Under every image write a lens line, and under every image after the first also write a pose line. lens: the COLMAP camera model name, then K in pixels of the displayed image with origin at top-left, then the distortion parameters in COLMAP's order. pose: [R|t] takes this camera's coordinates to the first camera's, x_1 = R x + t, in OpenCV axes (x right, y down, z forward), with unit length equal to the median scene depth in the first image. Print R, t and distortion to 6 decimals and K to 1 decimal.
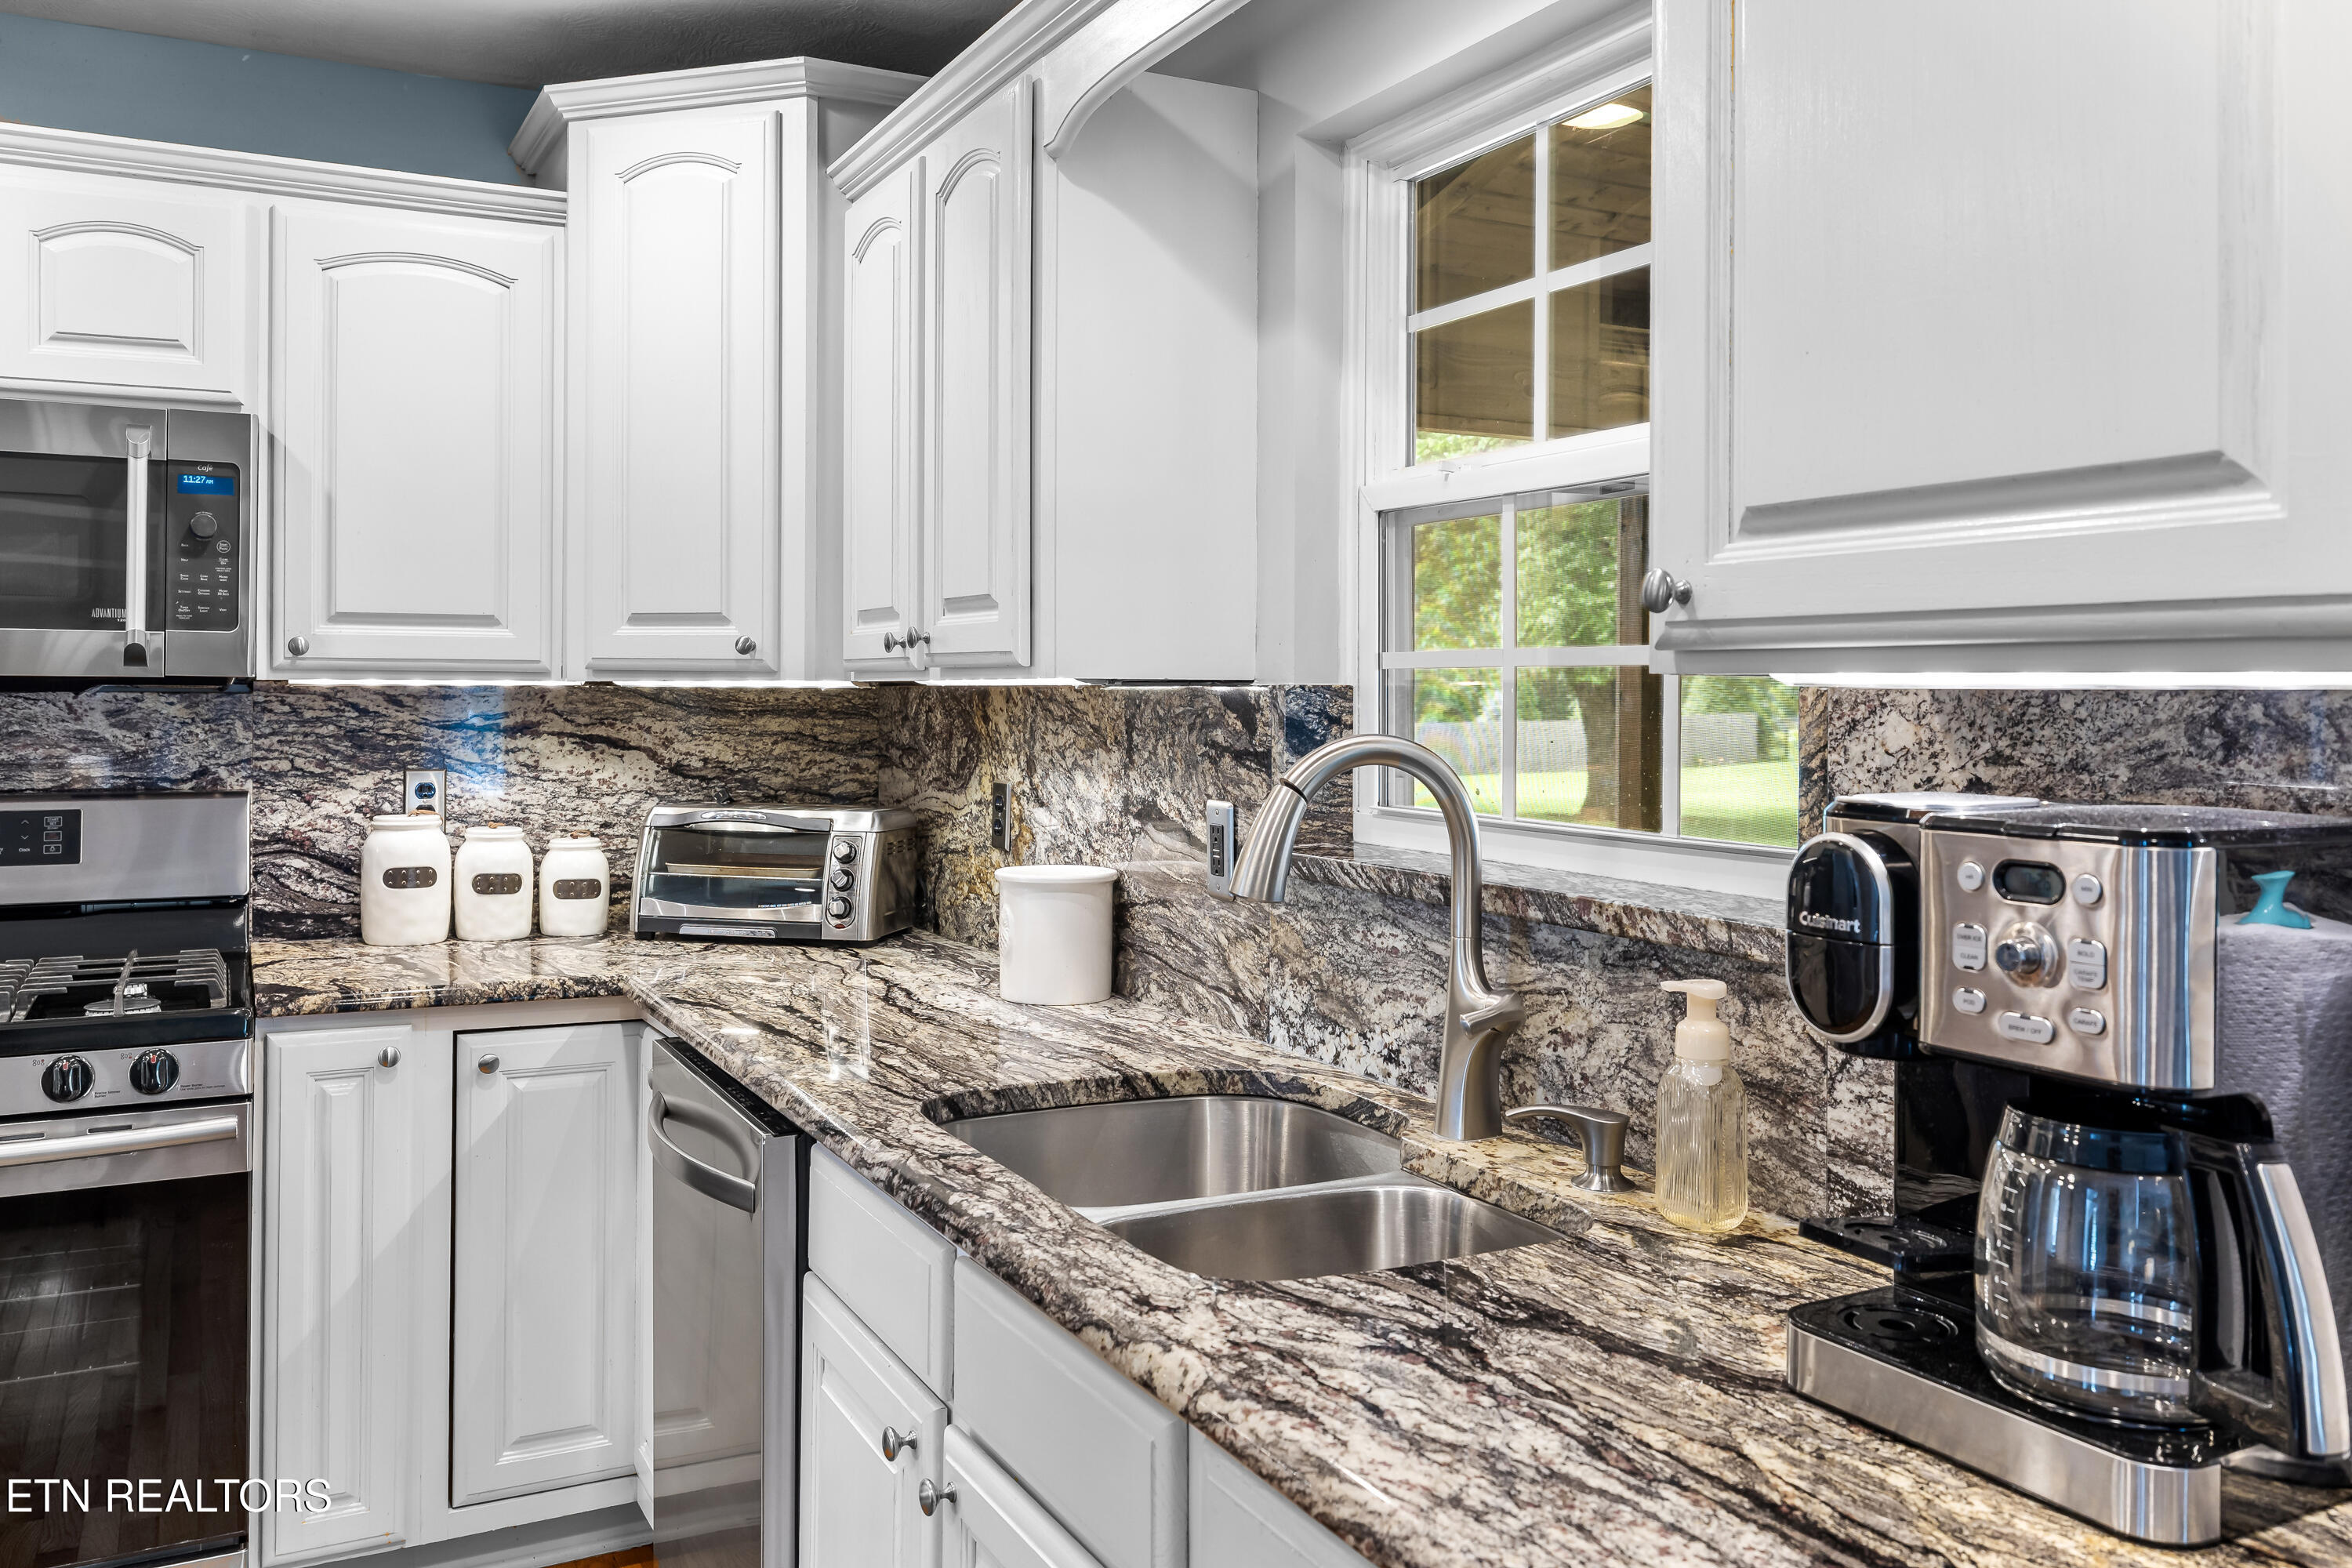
lens RADIAL K [[1828.8, 0, 1171.5], [0, 1828.8, 678.7], [0, 0, 1]] dist [-0.004807, -0.002598]
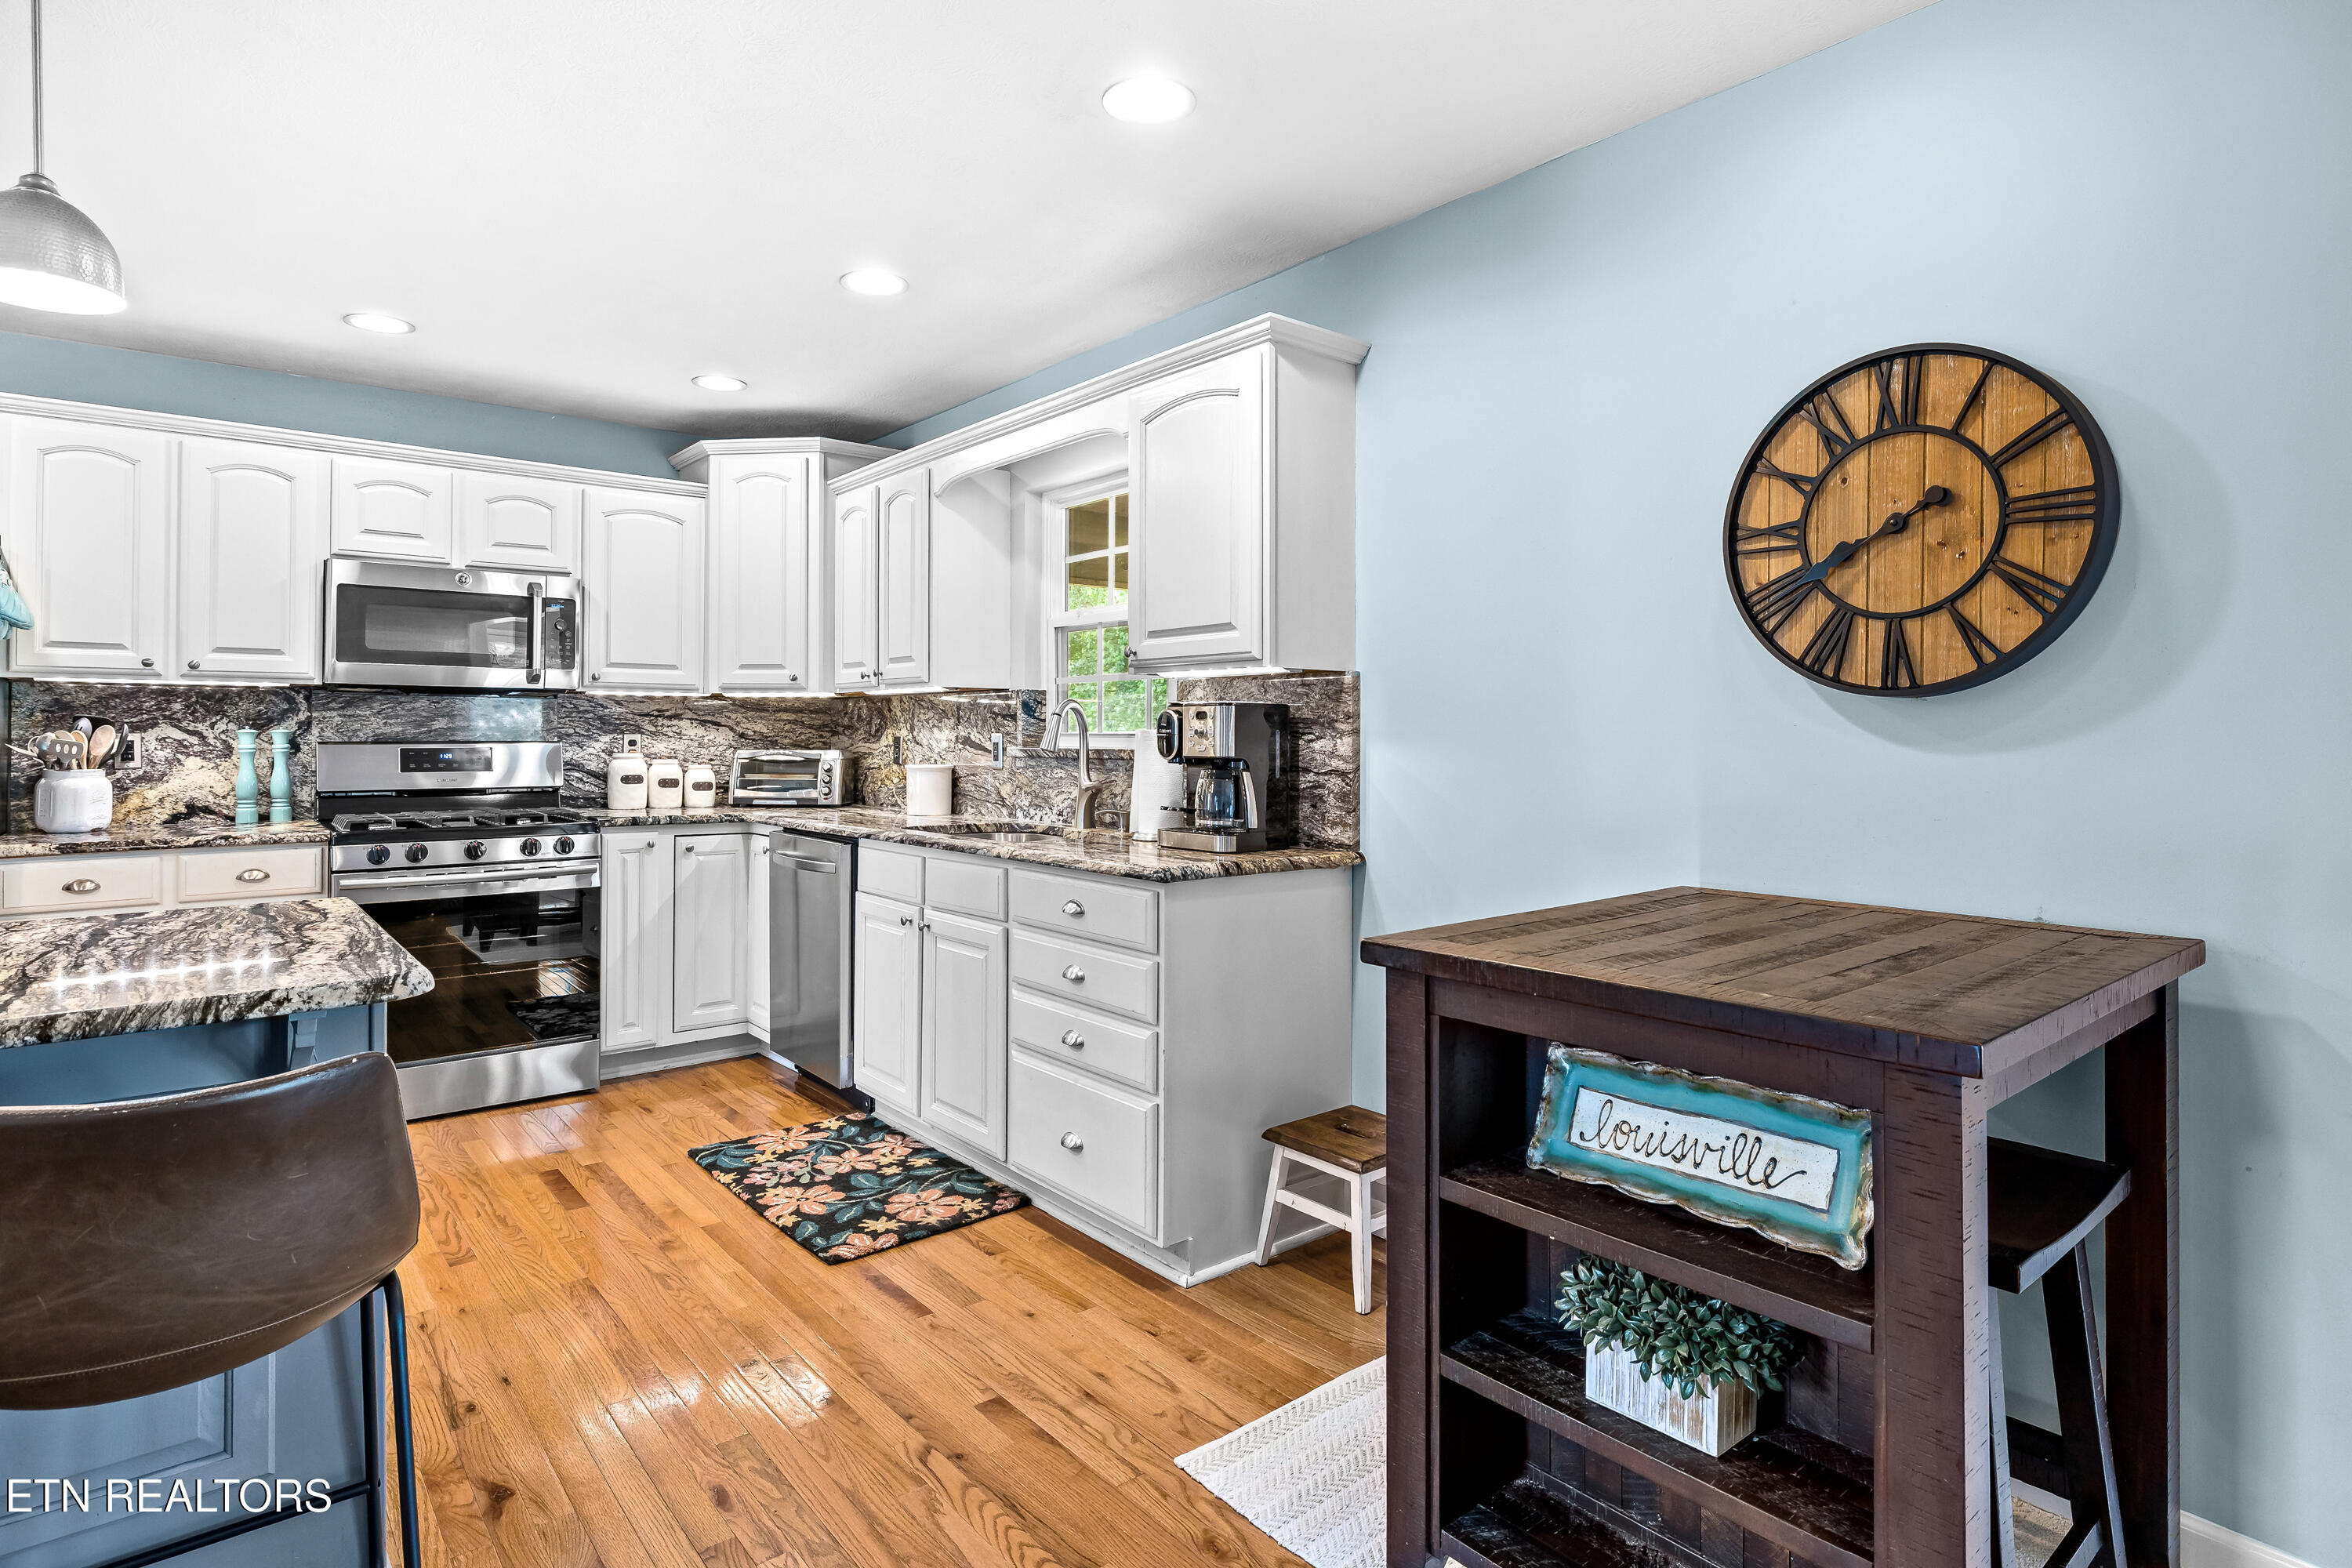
lens RADIAL K [[1224.9, 0, 1166.3], [0, 1224.9, 723.3], [0, 0, 1]] dist [0.000051, 0.000295]
pose [[0.978360, -0.001743, 0.206902, -0.090360], [0.002682, 0.999987, -0.004255, 0.052934], [-0.206892, 0.004718, 0.978352, -0.724175]]
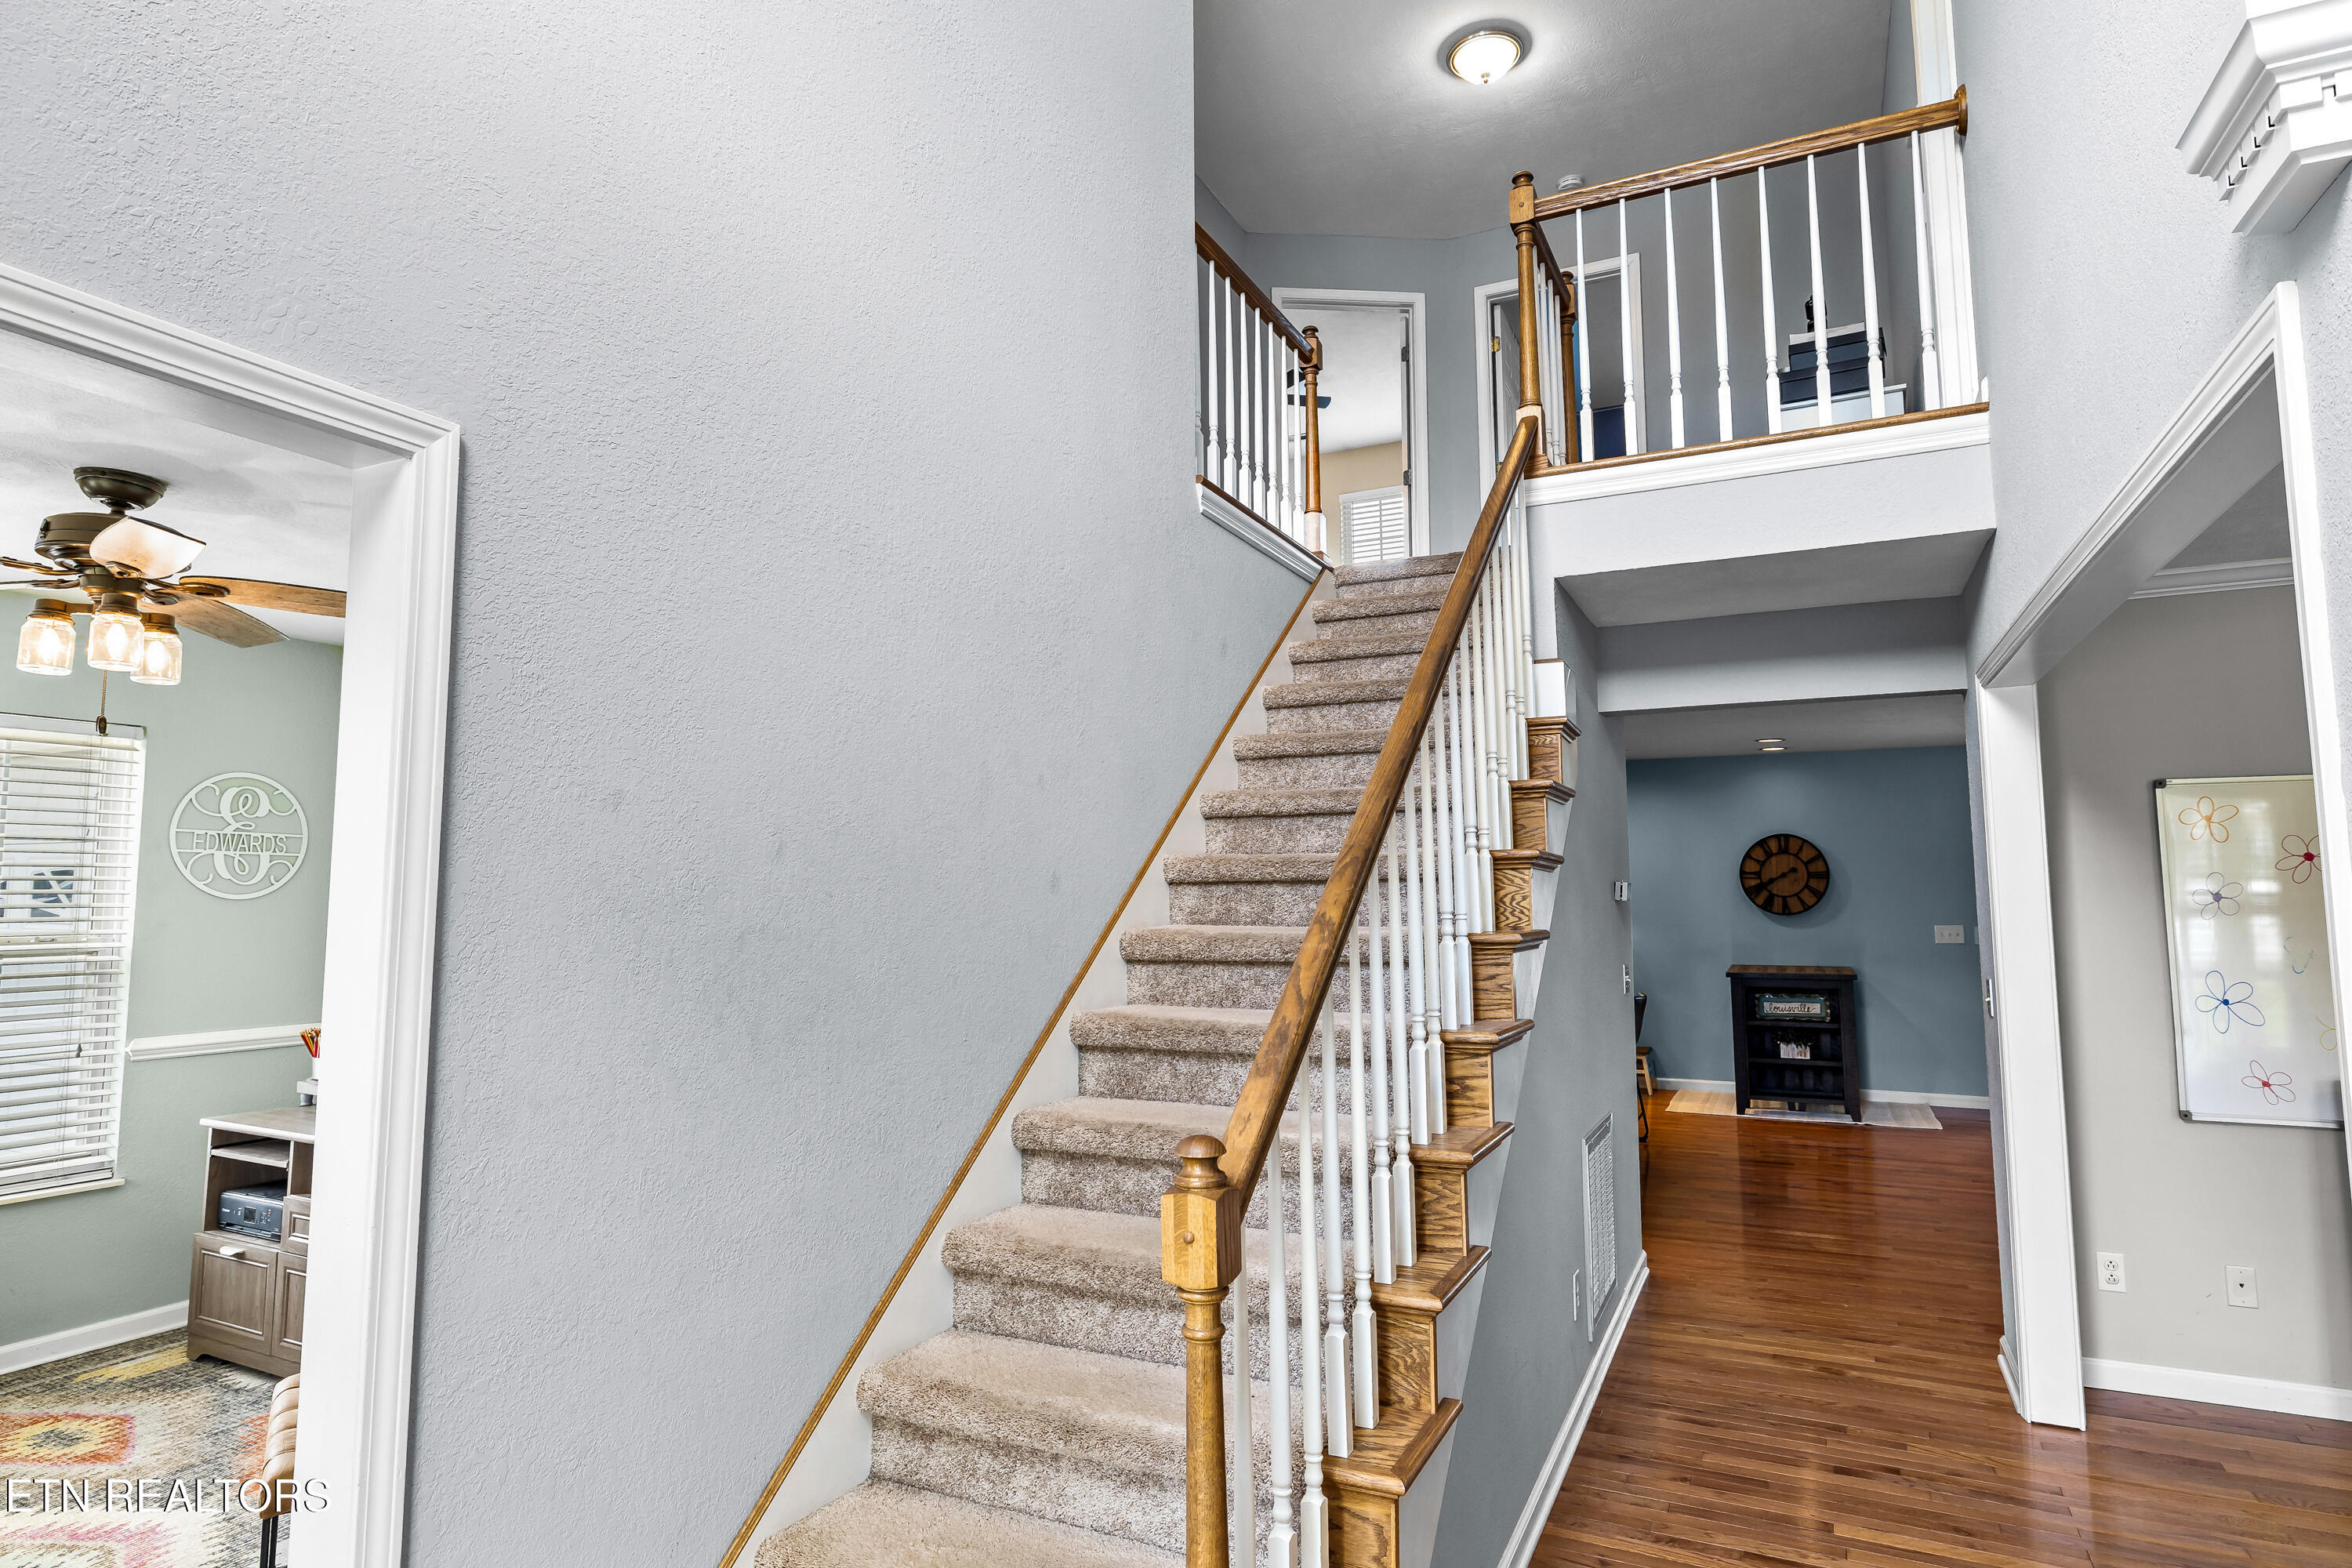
lens RADIAL K [[1242.7, 0, 1176.0], [0, 1242.7, 784.0], [0, 0, 1]] dist [-0.002596, 0.000588]
pose [[0.805109, 0.046628, 0.591292, -2.783000], [0.006684, 0.996129, -0.087653, -0.035419], [-0.593090, 0.074523, 0.801680, -1.794350]]
